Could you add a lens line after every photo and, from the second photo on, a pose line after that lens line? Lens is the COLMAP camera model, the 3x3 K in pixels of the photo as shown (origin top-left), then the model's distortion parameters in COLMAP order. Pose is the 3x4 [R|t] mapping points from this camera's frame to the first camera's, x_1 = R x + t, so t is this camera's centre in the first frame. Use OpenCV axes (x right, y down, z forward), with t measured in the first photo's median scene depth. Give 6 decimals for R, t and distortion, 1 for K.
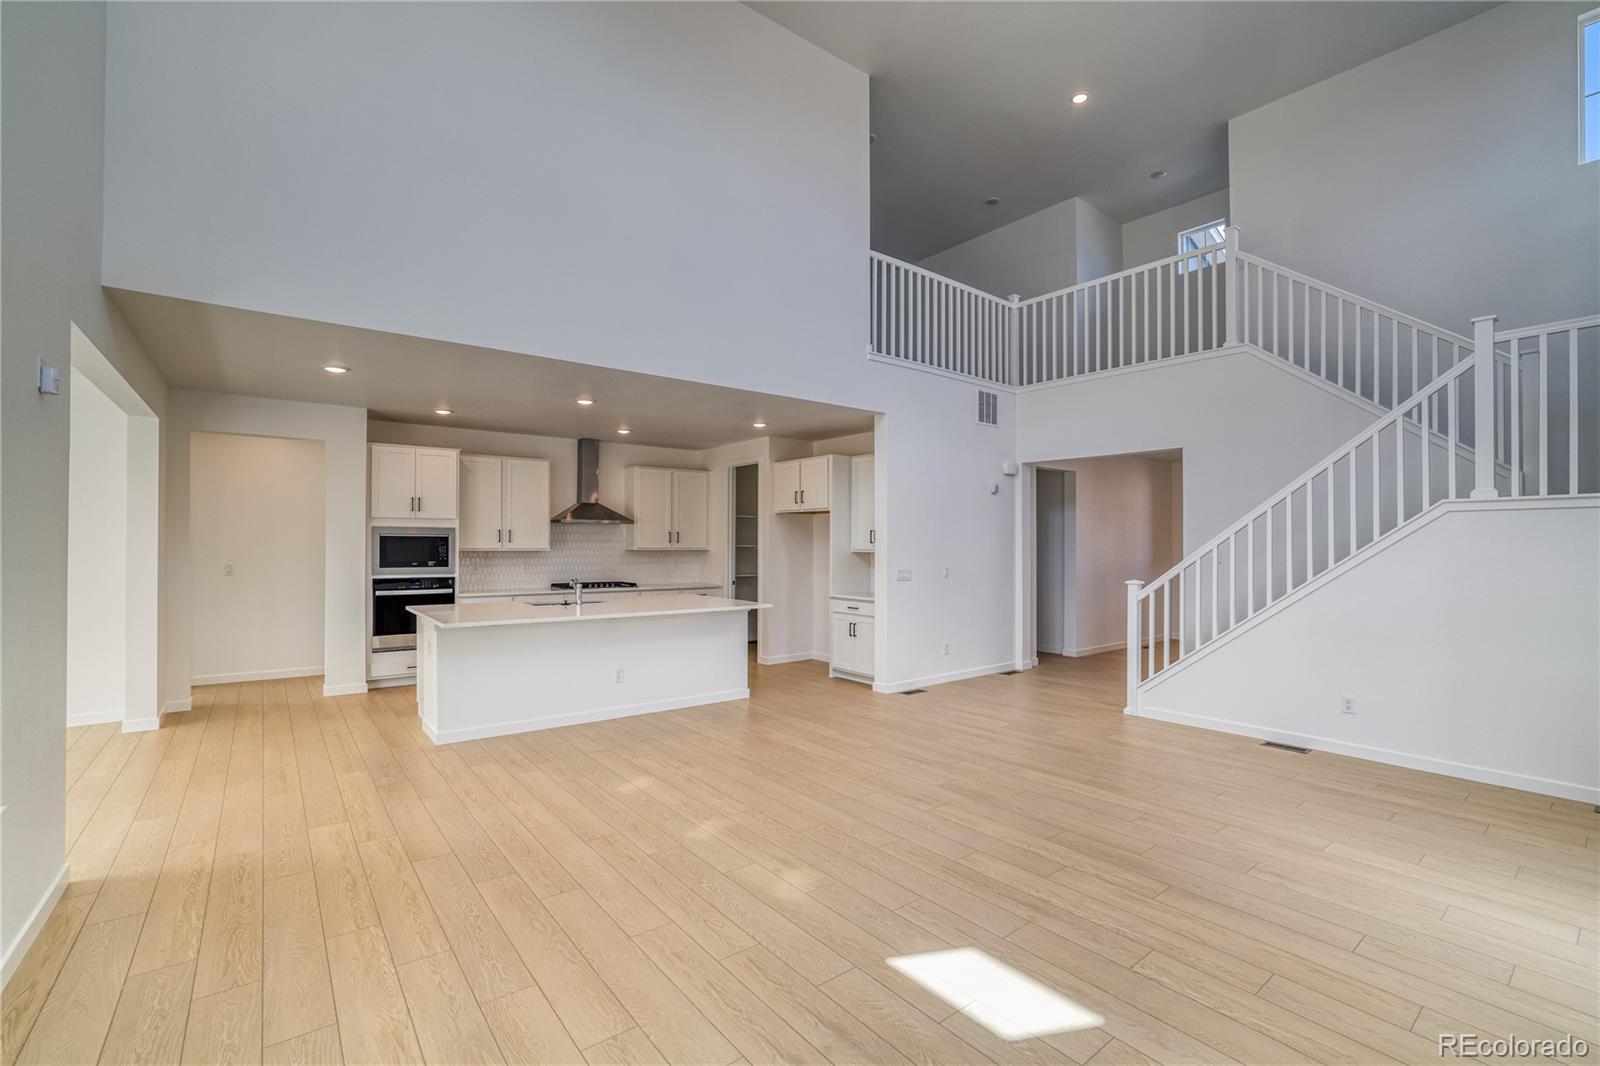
lens RADIAL K [[692.4, 0, 783.5], [0, 692.4, 528.9], [0, 0, 1]] dist [-0.034133, 0.007423]
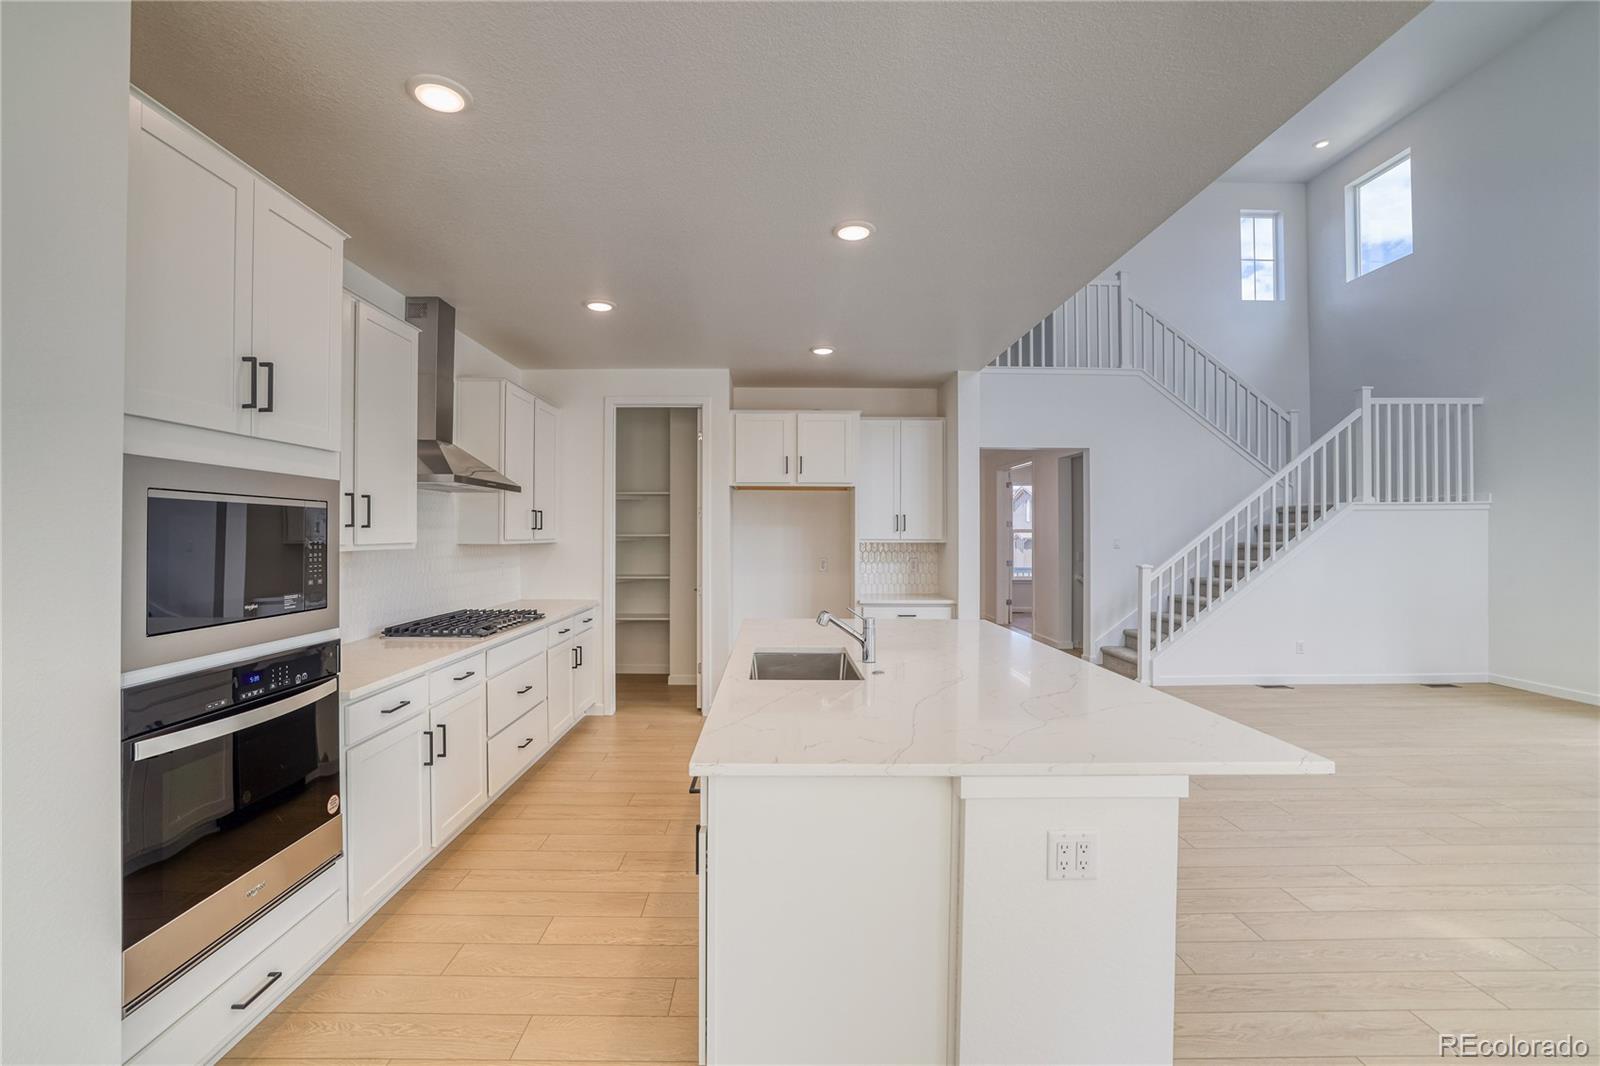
lens RADIAL K [[692.4, 0, 784.0], [0, 692.4, 531.4], [0, 0, 1]] dist [-0.034133, 0.007423]
pose [[0.609188, 0.001036, 0.793025, -0.645368], [-0.016690, 0.999794, 0.011515, 0.015461], [-0.792850, -0.020250, 0.609080, 0.700518]]
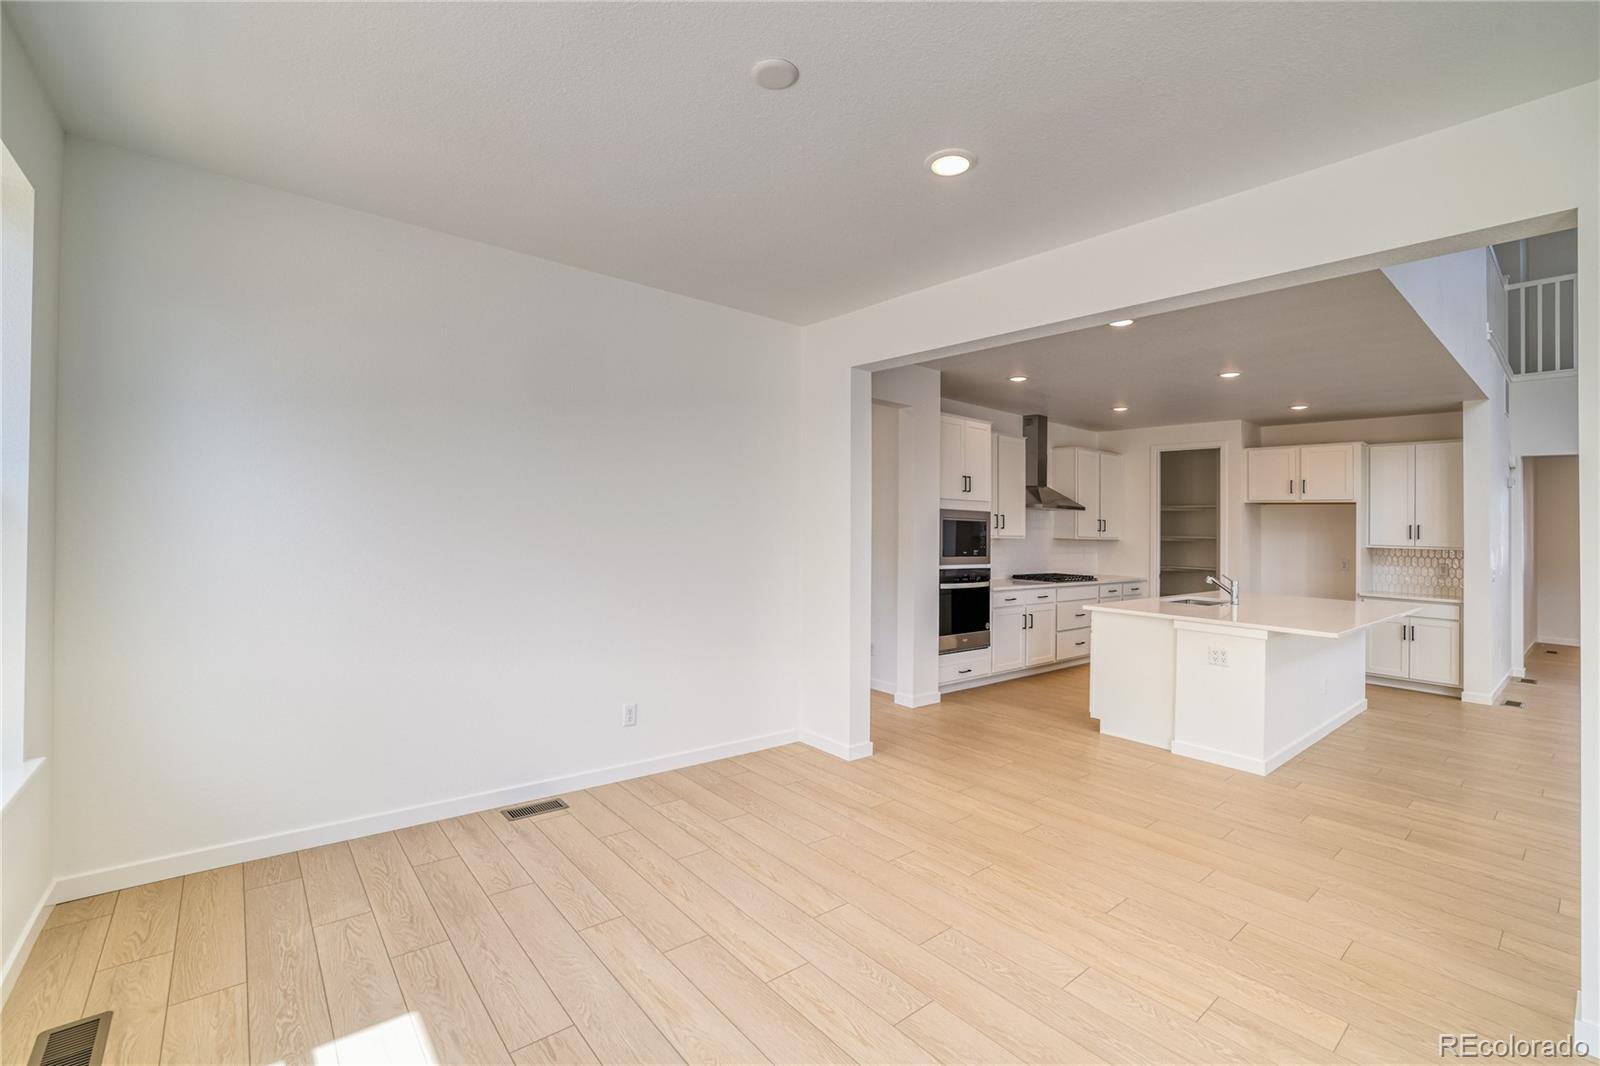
lens RADIAL K [[692.4, 0, 782.6], [0, 692.4, 500.0], [0, 0, 1]] dist [-0.034133, 0.007423]
pose [[0.999436, 0.025740, 0.021562, -0.822429], [-0.025414, 0.999560, -0.015281, 0.003708], [-0.021946, 0.014724, 0.999651, 0.129530]]
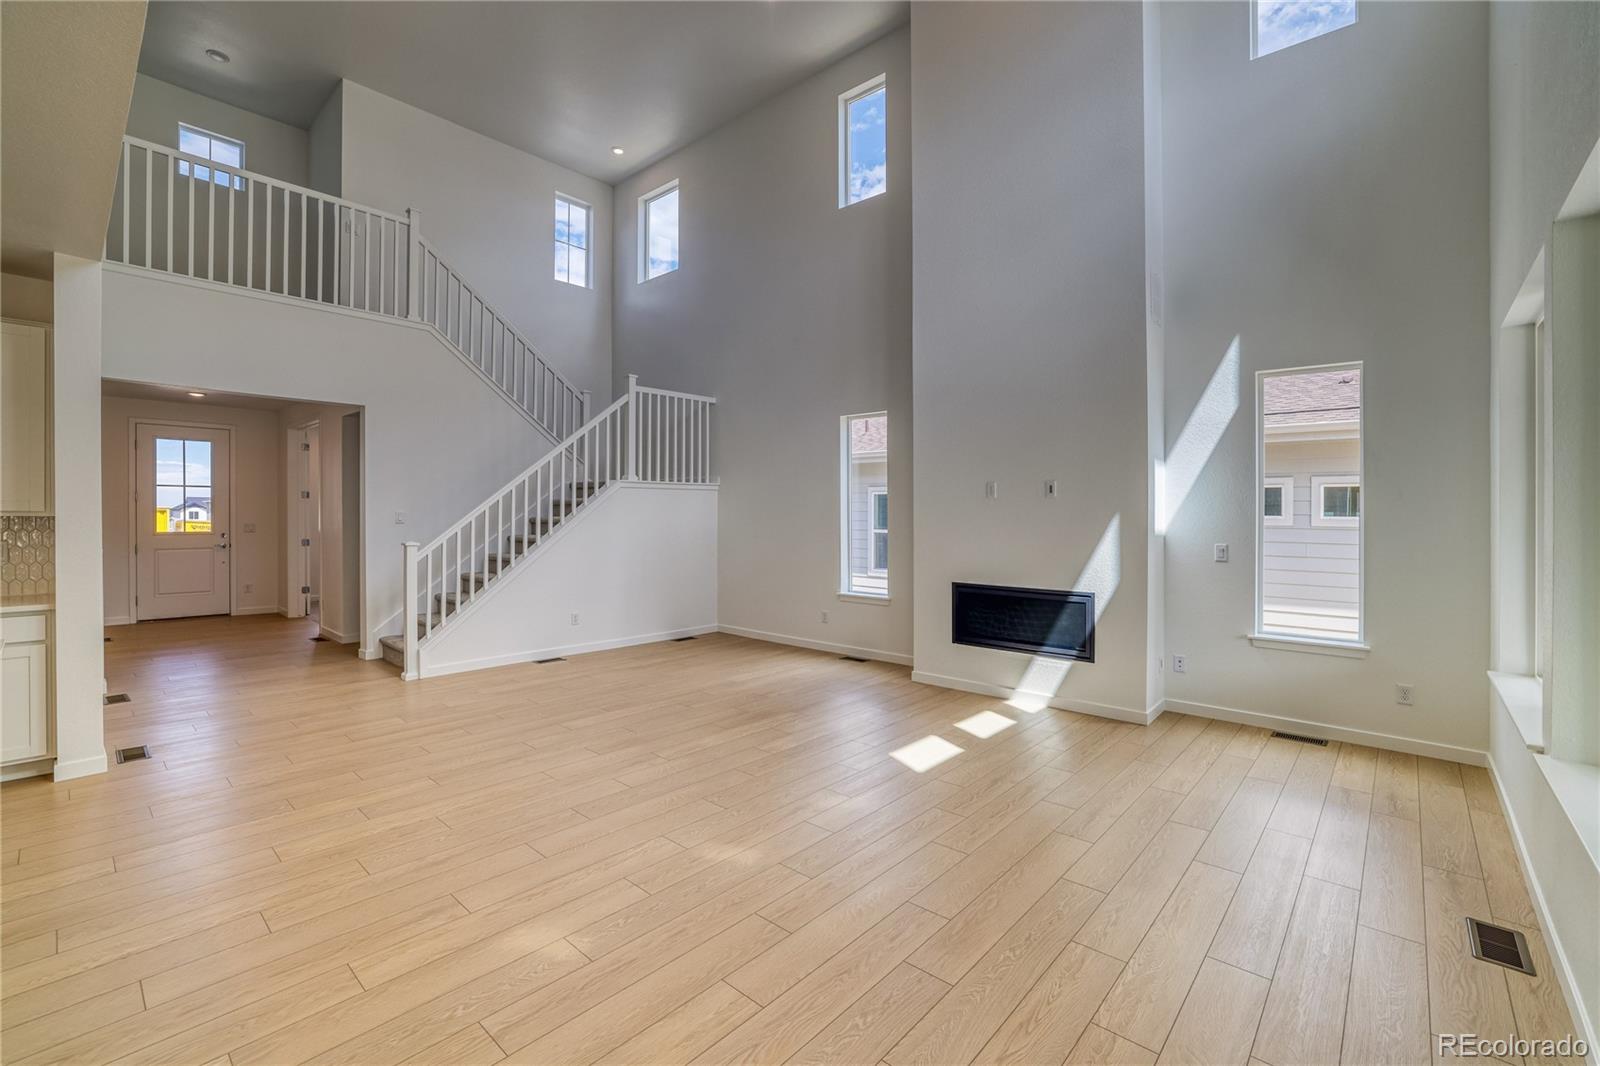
lens RADIAL K [[692.4, 0, 801.5], [0, 692.4, 511.5], [0, 0, 1]] dist [-0.034133, 0.007423]
pose [[-0.183038, -0.004015, 0.983098, -0.485549], [-0.031075, 0.999516, -0.001704, 0.013632], [-0.982615, -0.030861, -0.183074, 0.562765]]
